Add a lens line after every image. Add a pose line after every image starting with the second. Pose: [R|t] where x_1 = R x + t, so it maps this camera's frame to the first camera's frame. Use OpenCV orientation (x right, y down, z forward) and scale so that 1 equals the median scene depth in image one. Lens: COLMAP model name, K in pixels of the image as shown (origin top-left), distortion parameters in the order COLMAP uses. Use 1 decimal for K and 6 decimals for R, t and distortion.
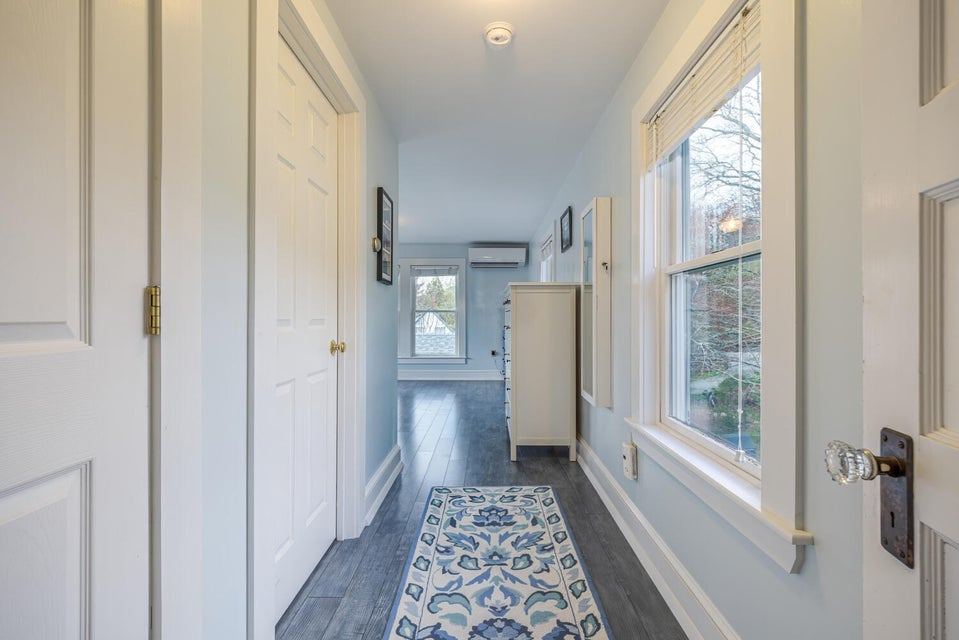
lens RADIAL K [[414.5, 0, 479.9], [0, 414.5, 315.1], [0, 0, 1]] dist [0.004074, -0.000743]
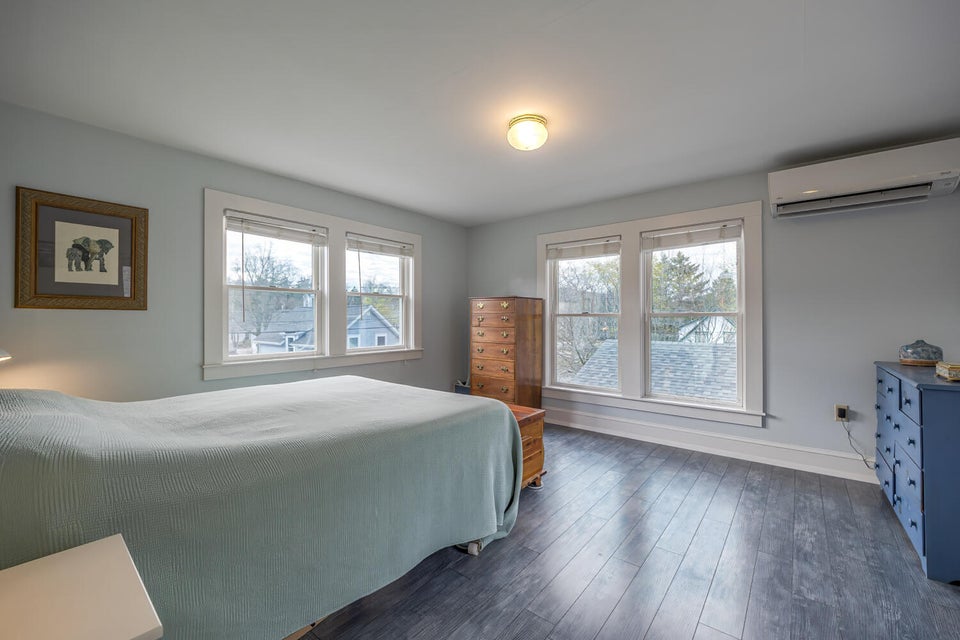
lens RADIAL K [[405.7, 0, 479.7], [0, 405.7, 316.7], [0, 0, 1]] dist [-0.002589, -0.000106]
pose [[0.797908, -0.004659, -0.602762, -0.013399], [0.001128, 0.999980, -0.006236, -0.004455], [0.602778, 0.004295, 0.797897, 0.446271]]
